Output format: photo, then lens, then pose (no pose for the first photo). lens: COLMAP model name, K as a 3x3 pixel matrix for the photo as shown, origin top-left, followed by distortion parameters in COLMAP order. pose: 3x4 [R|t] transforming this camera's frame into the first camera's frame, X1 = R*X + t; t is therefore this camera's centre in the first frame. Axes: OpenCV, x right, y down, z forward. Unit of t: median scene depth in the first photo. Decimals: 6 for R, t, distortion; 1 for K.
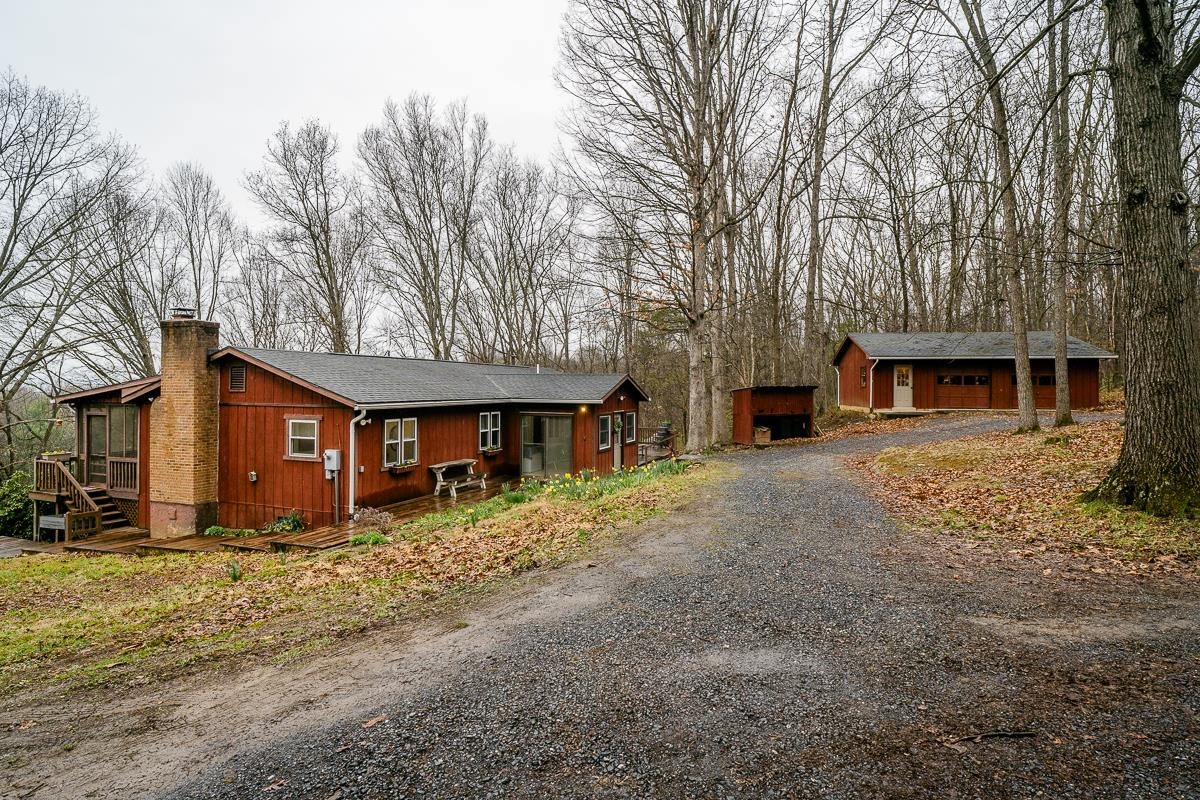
lens RADIAL K [[625.9, 0, 596.5], [0, 625.9, 396.0], [0, 0, 1]] dist [-0.003140, 0.000037]
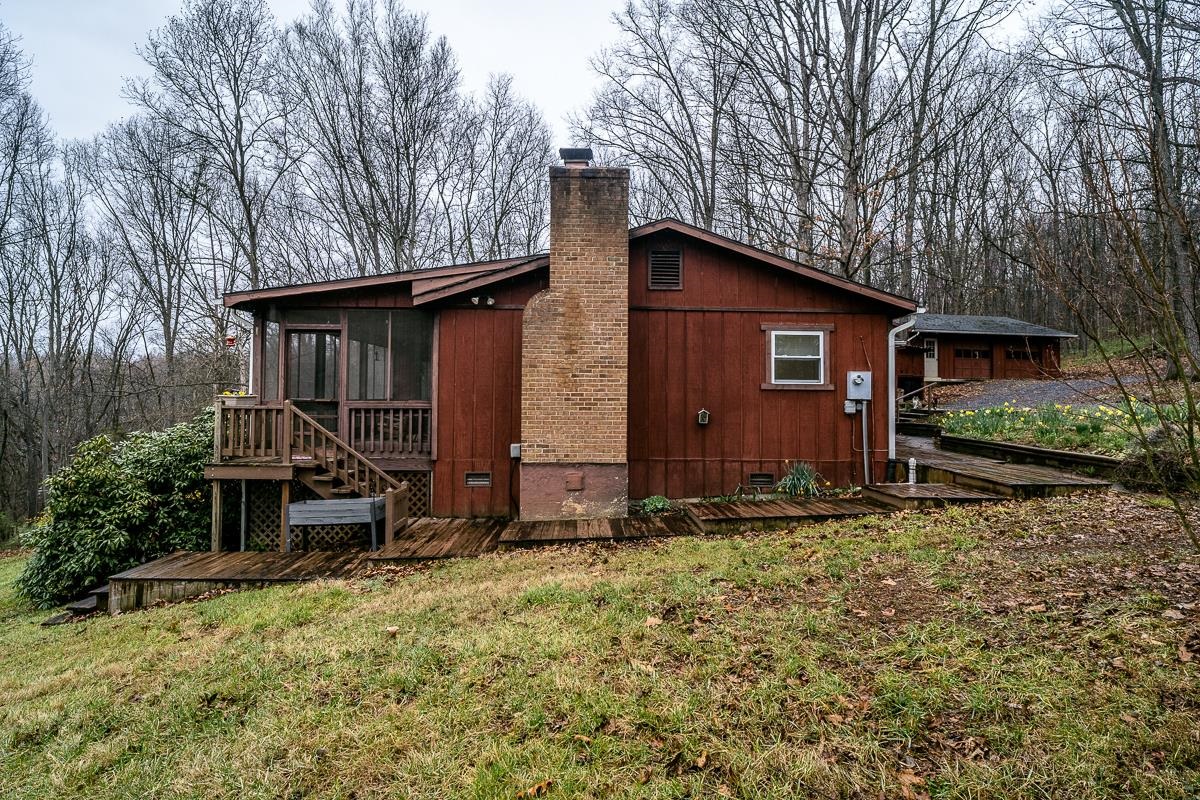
lens RADIAL K [[625.9, 0, 596.5], [0, 625.9, 396.0], [0, 0, 1]] dist [-0.003140, 0.000037]
pose [[0.923212, 0.001572, 0.384289, -0.891277], [0.000636, 0.999984, -0.005618, 0.108108], [-0.384292, 0.005432, 0.923196, 0.422805]]
